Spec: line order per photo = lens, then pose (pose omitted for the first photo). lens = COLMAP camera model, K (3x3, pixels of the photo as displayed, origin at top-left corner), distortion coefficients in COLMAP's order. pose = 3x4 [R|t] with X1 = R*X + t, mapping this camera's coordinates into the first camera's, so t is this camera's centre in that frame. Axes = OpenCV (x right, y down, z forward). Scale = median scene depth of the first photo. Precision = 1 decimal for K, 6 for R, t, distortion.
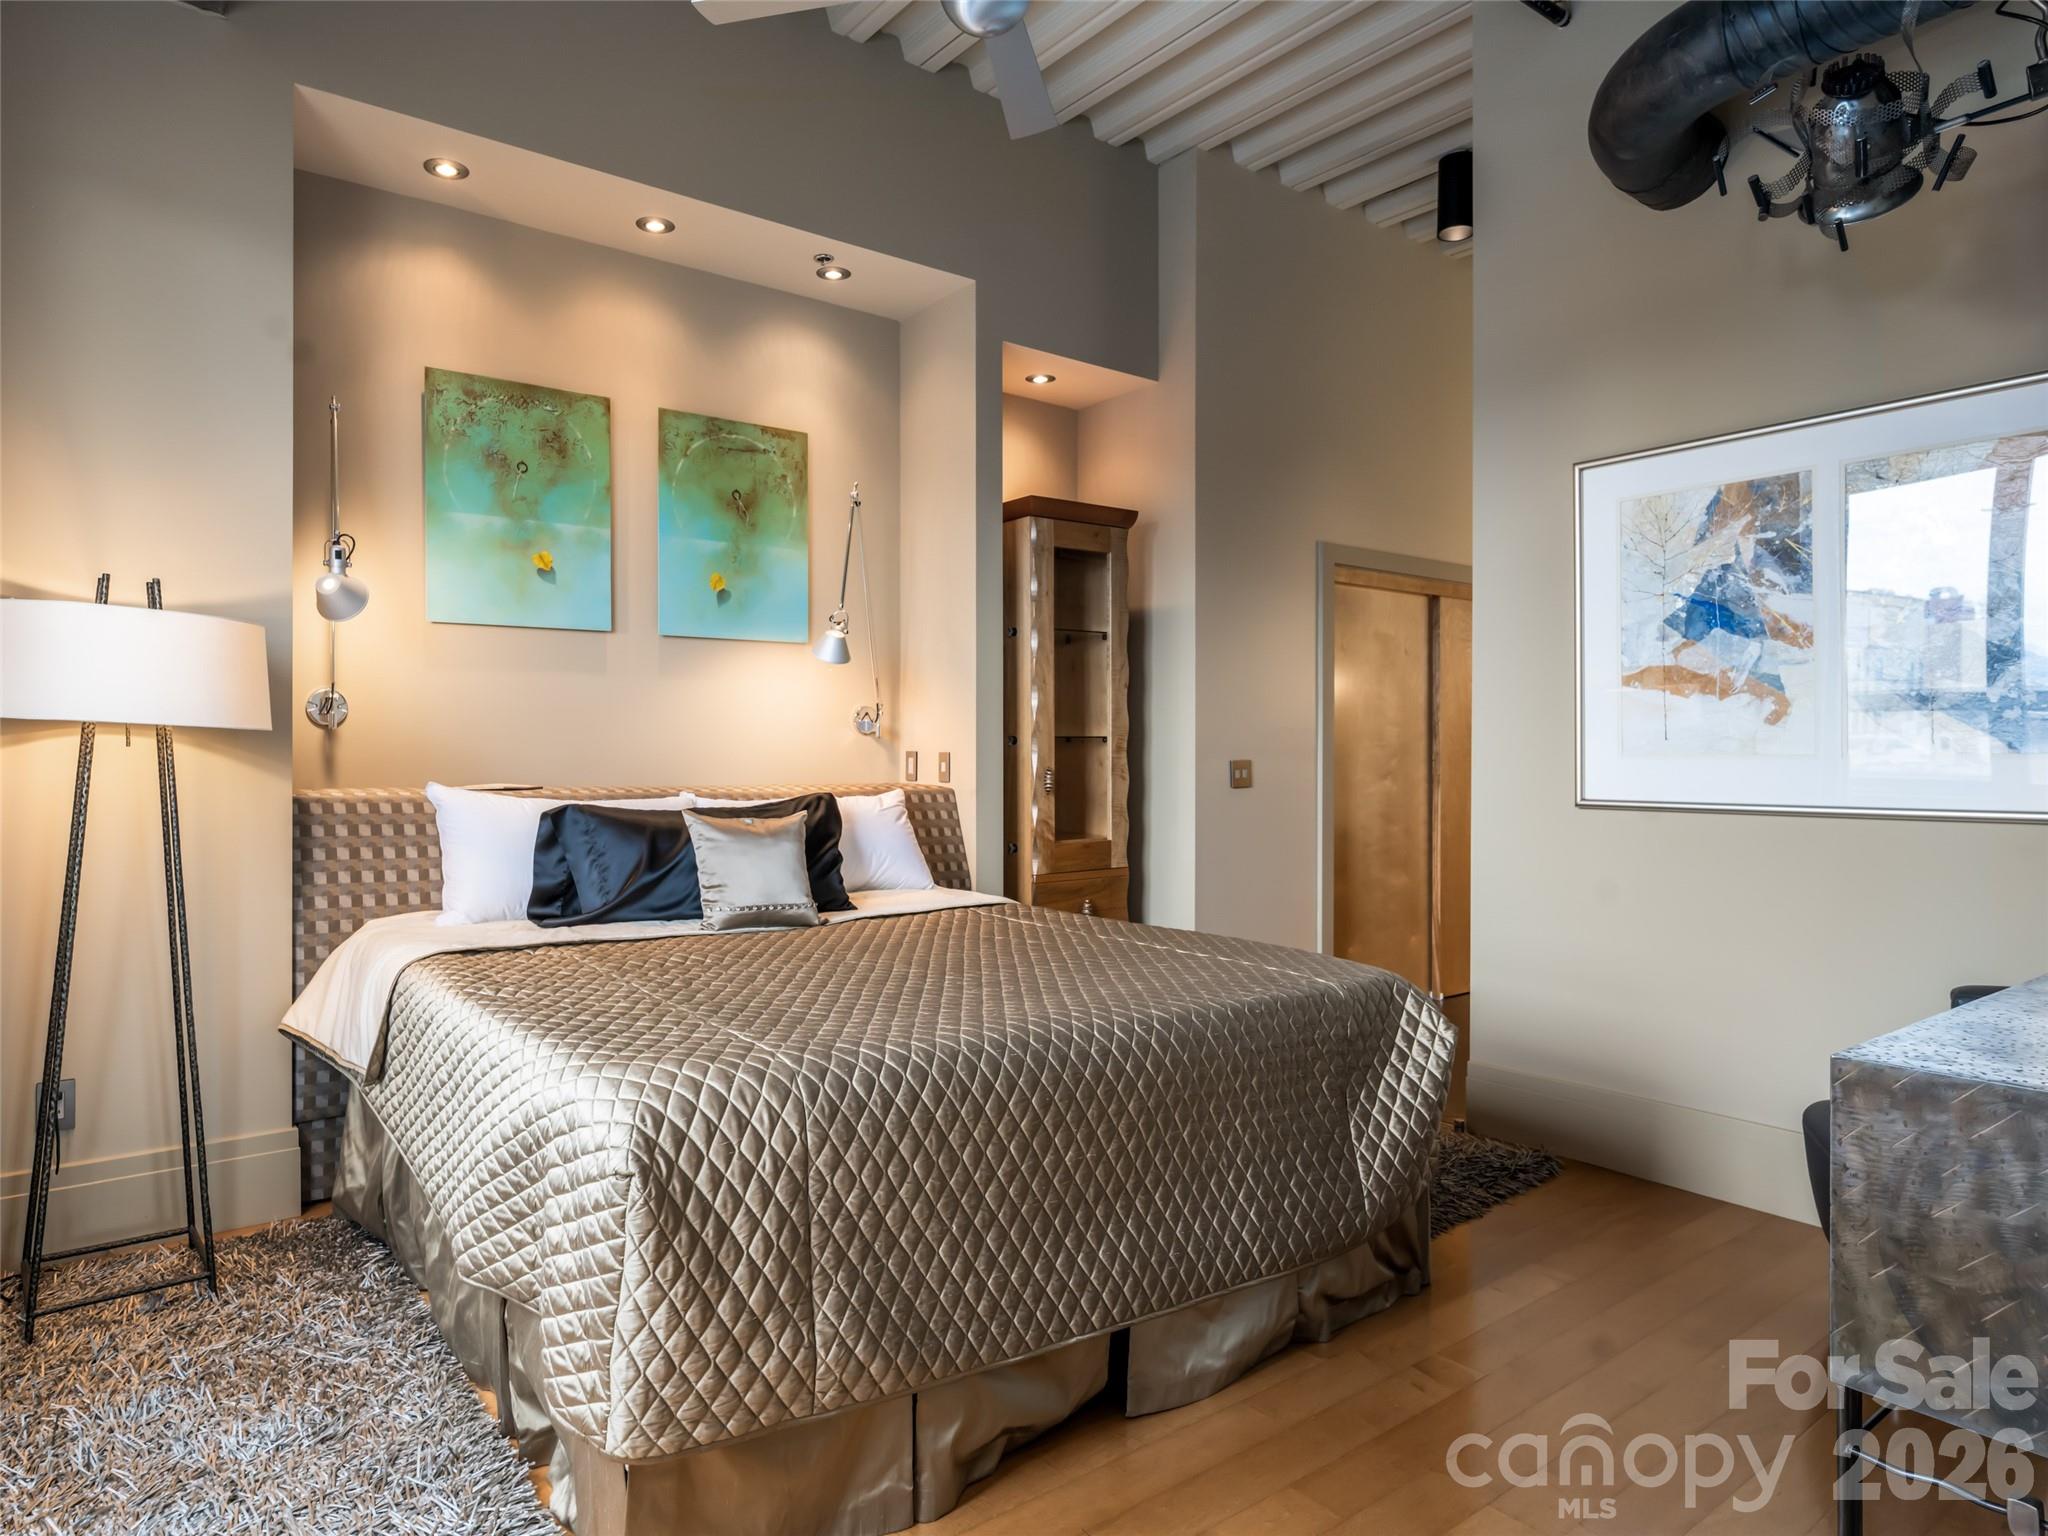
lens RADIAL K [[1217.0, 0, 954.5], [0, 1217.0, 785.3], [0, 0, 1]] dist [0.001786, -0.001052]
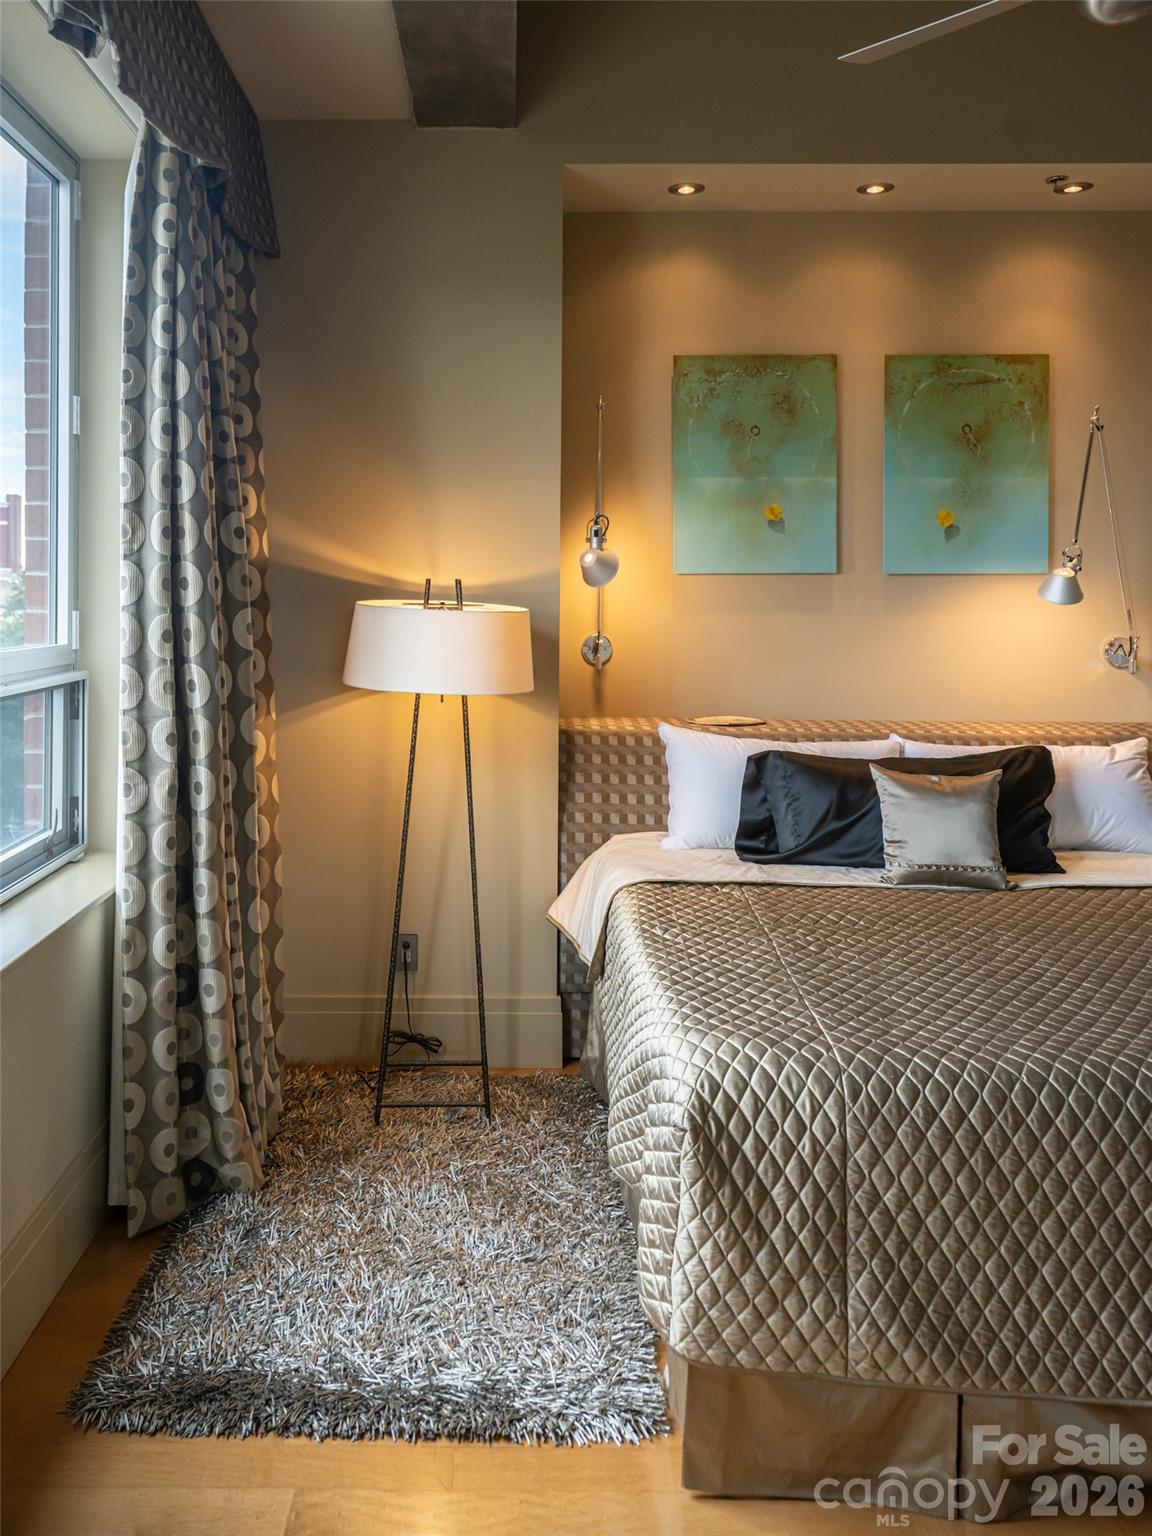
lens RADIAL K [[1283.7, 0, 484.0], [0, 1283.7, 618.3], [0, 0, 1]] dist [0.005262, 0.010621]
pose [[0.794066, 0.009561, -0.607757, 0.208563], [-0.010216, 0.999945, 0.002382, -0.117402], [0.607746, 0.004317, 0.794120, -0.100923]]
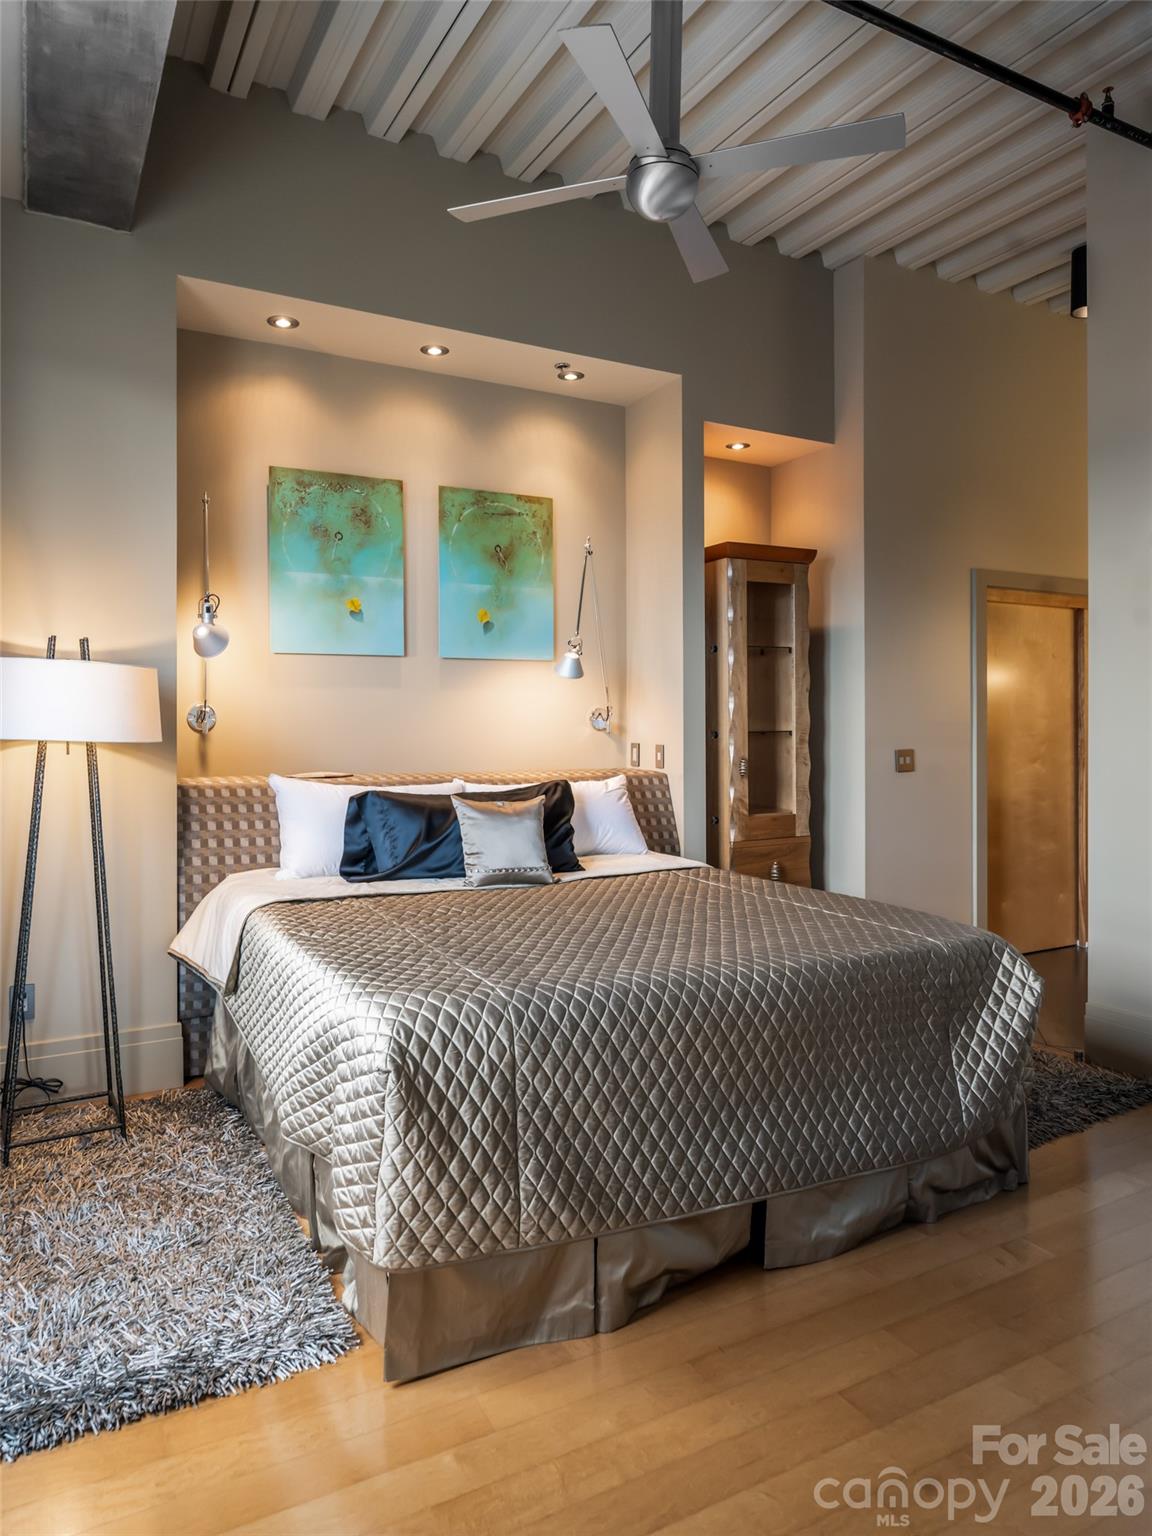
lens RADIAL K [[1008.1, 0, 565.2], [0, 1008.1, 749.2], [0, 0, 1]] dist [-0.000995, -0.001728]
pose [[0.990196, -0.001071, -0.139683, 0.061033], [0.001233, 0.999999, 0.001071, -0.035137], [0.139682, -0.001232, 0.990196, -0.085023]]
